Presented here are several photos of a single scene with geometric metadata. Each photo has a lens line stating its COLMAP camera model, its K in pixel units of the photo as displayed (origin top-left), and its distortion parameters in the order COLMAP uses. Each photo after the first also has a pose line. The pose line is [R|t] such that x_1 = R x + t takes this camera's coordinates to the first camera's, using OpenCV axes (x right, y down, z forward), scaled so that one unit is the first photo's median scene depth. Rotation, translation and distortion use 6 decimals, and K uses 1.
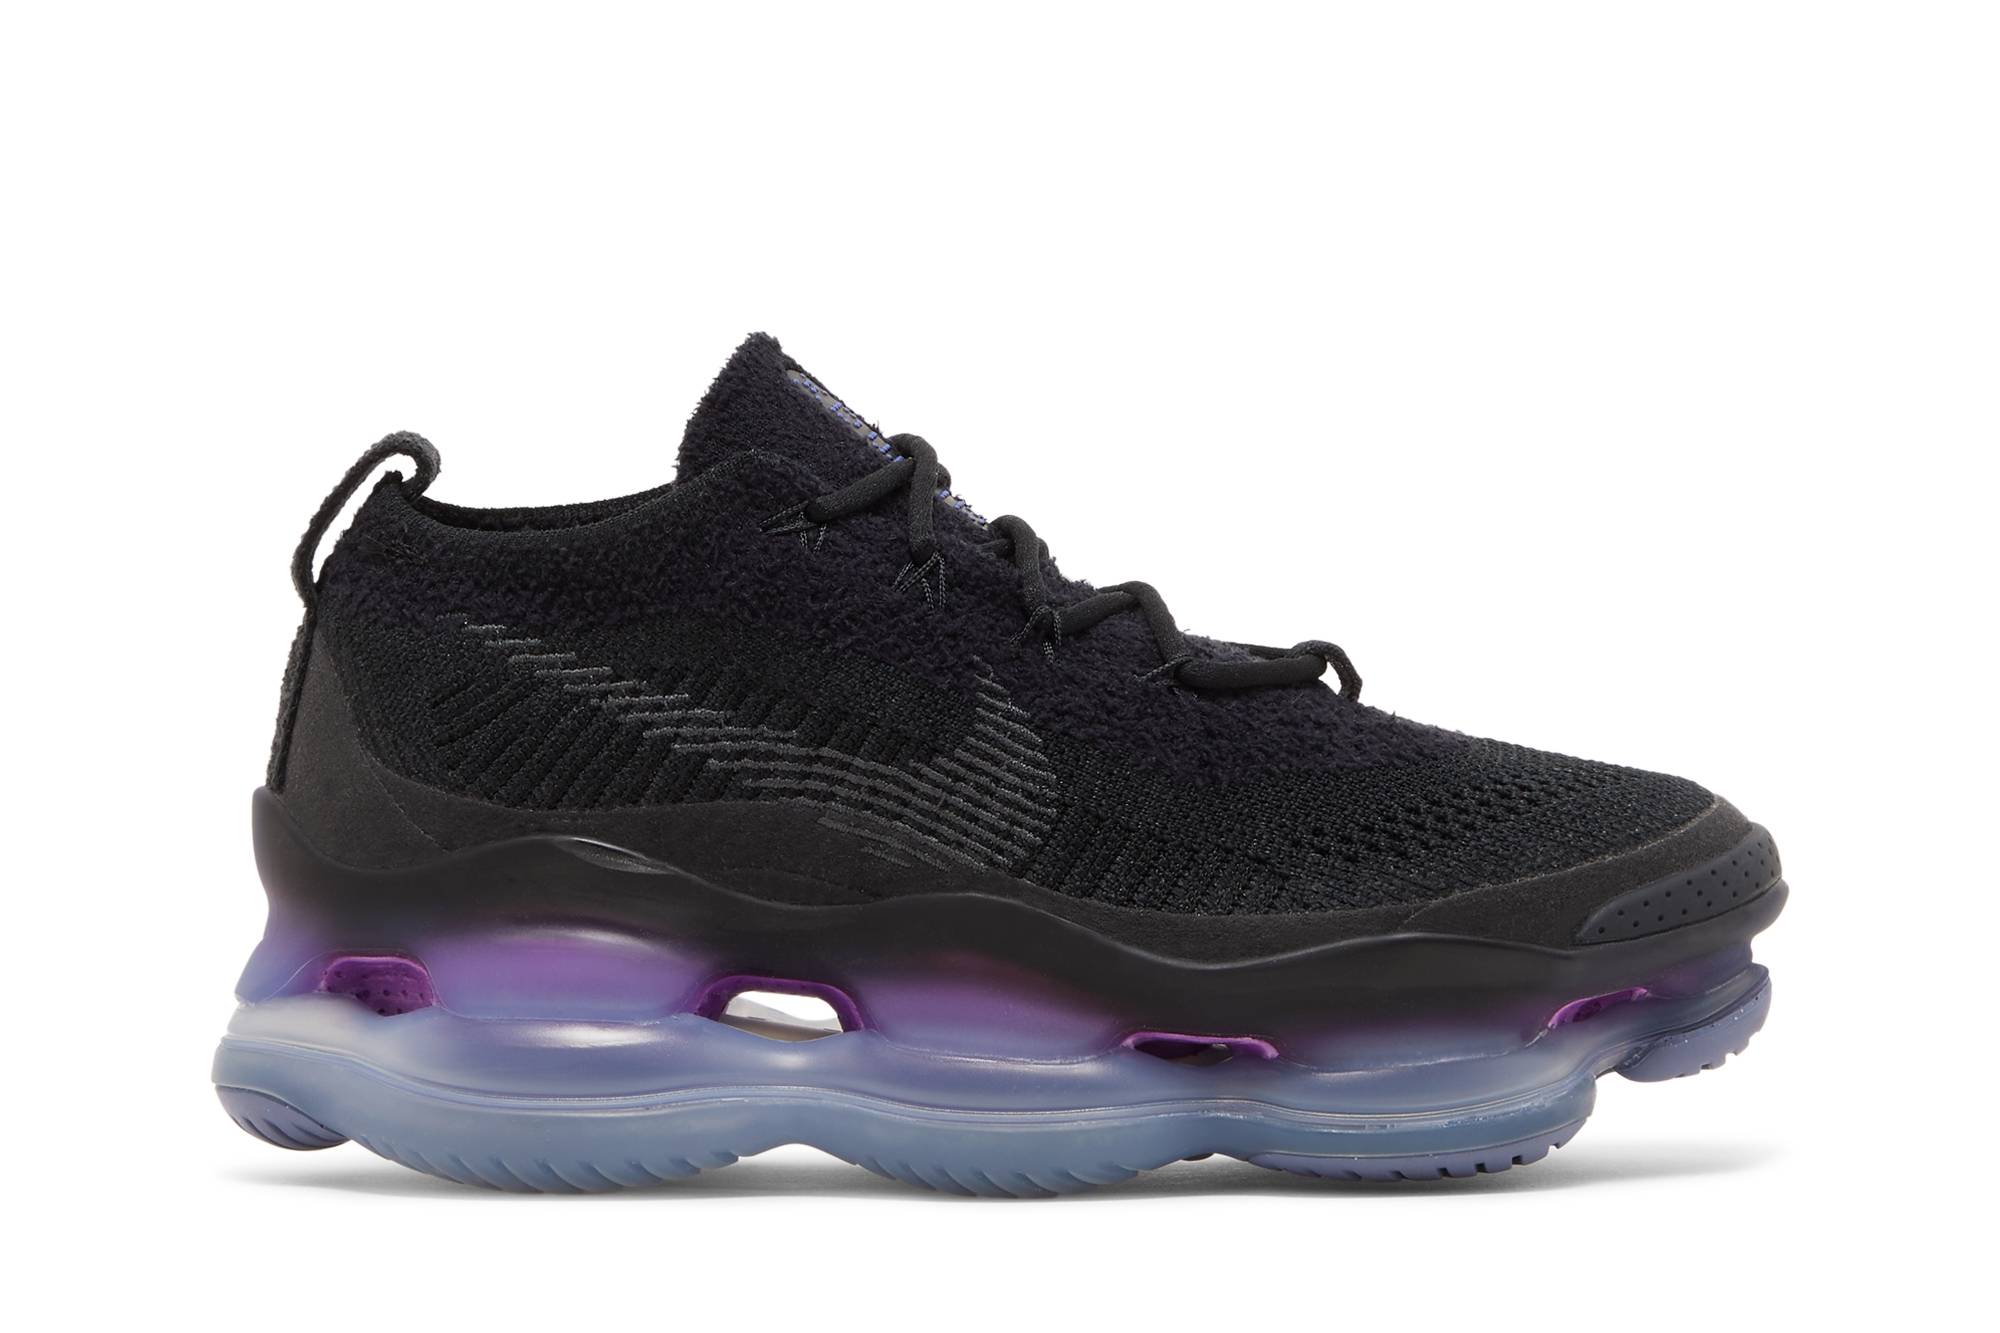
lens RADIAL K [[2880.9, 0, 1000.2], [0, 2880.9, 670.2], [0, 0, 1]] dist [-0.063527, 0.000000]
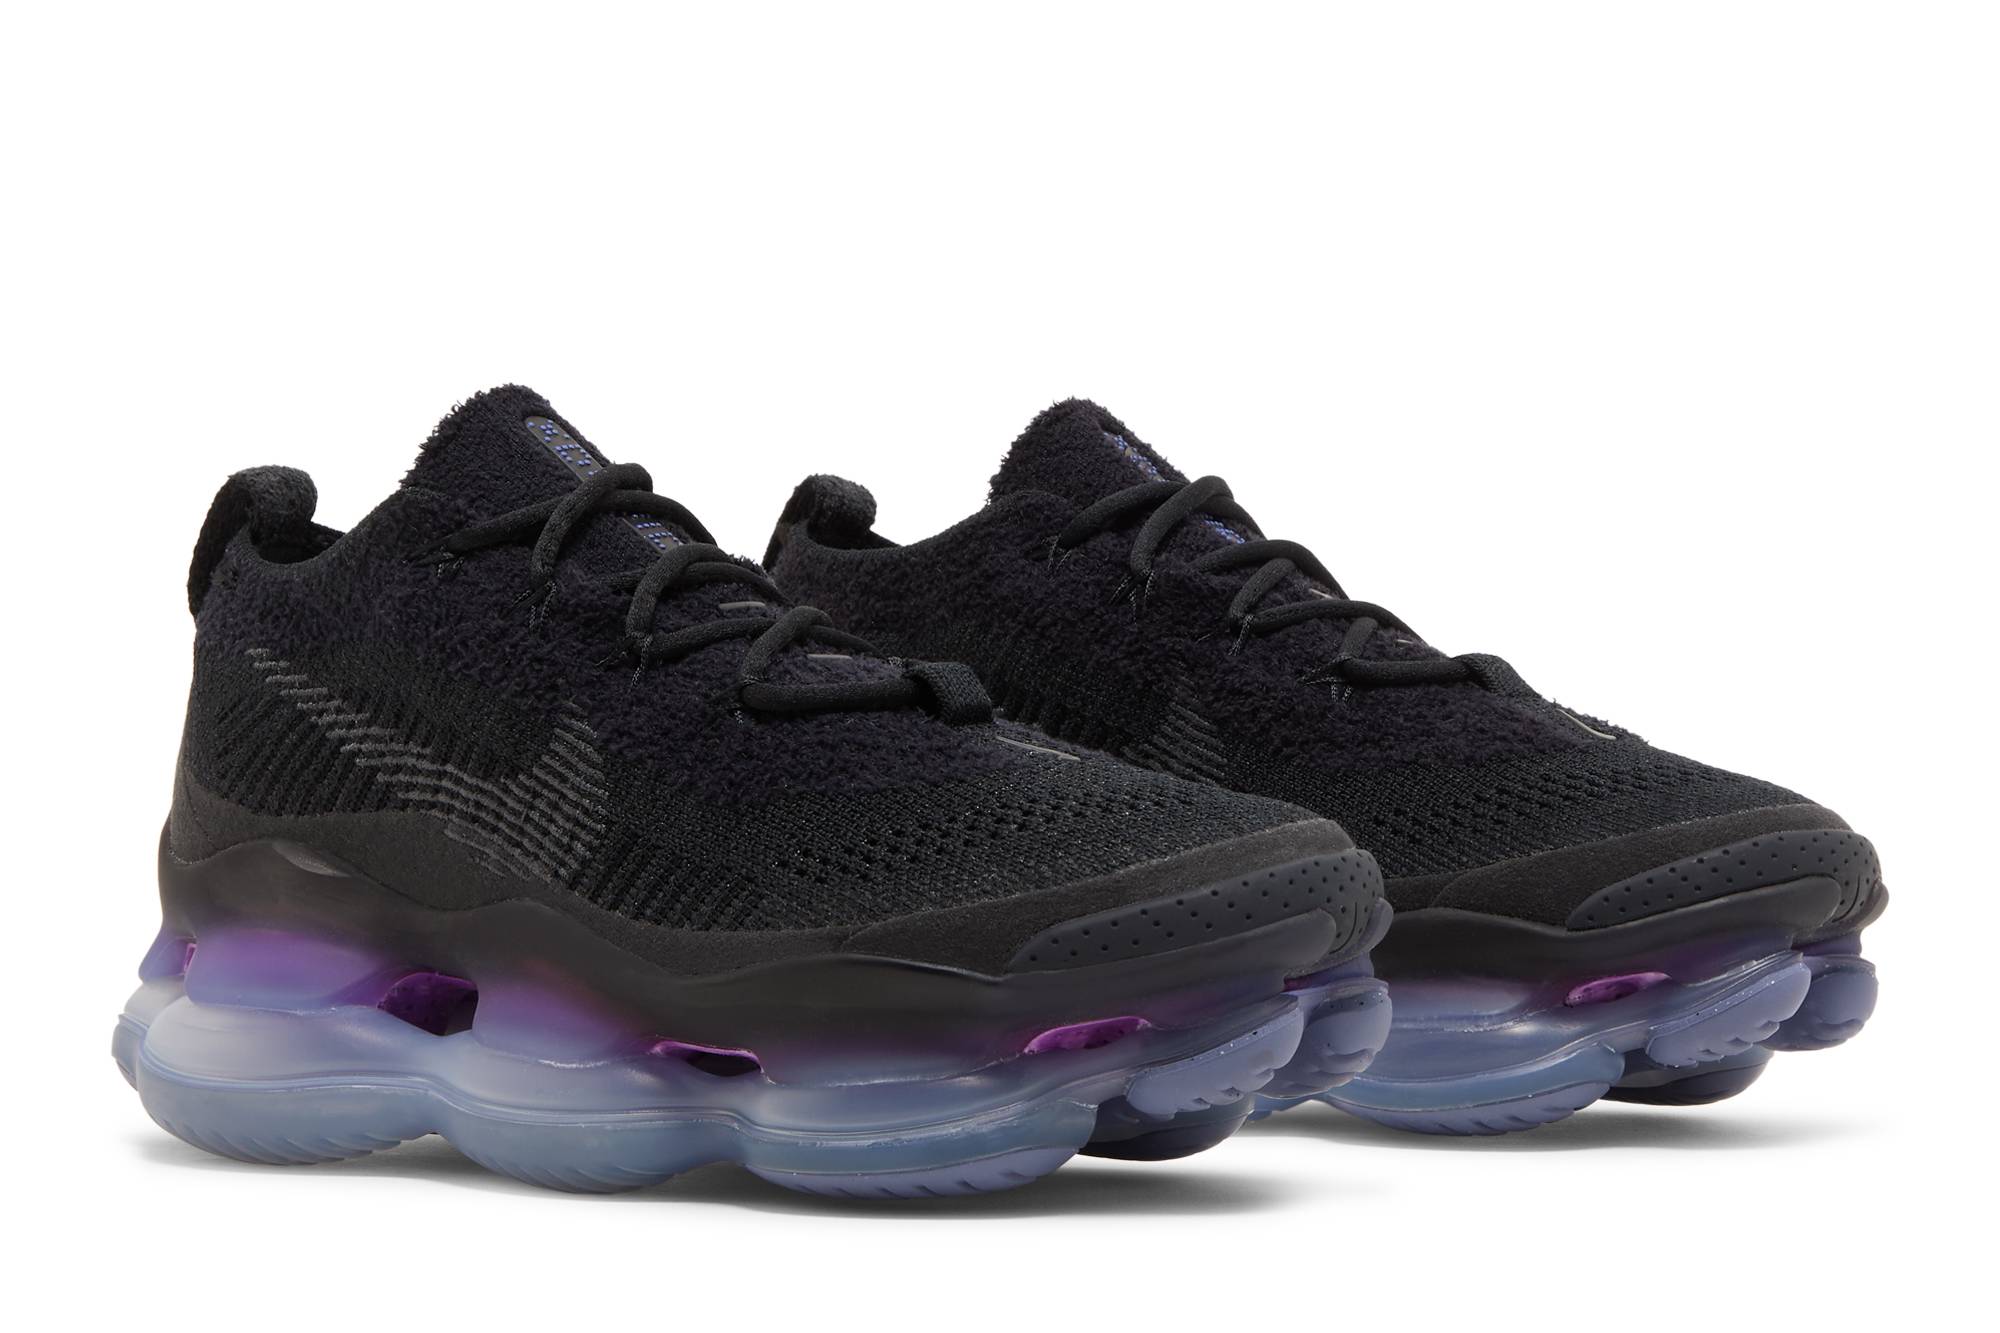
lens RADIAL K [[2880.9, 0, 999.2], [0, 2880.9, 663.6], [0, 0, 1]] dist [-0.063527, 0.000000]
pose [[0.941541, -0.003520, -0.336879, 0.501217], [0.005937, 0.999964, 0.006144, -0.016258], [0.336845, -0.007785, 0.941528, 0.058003]]
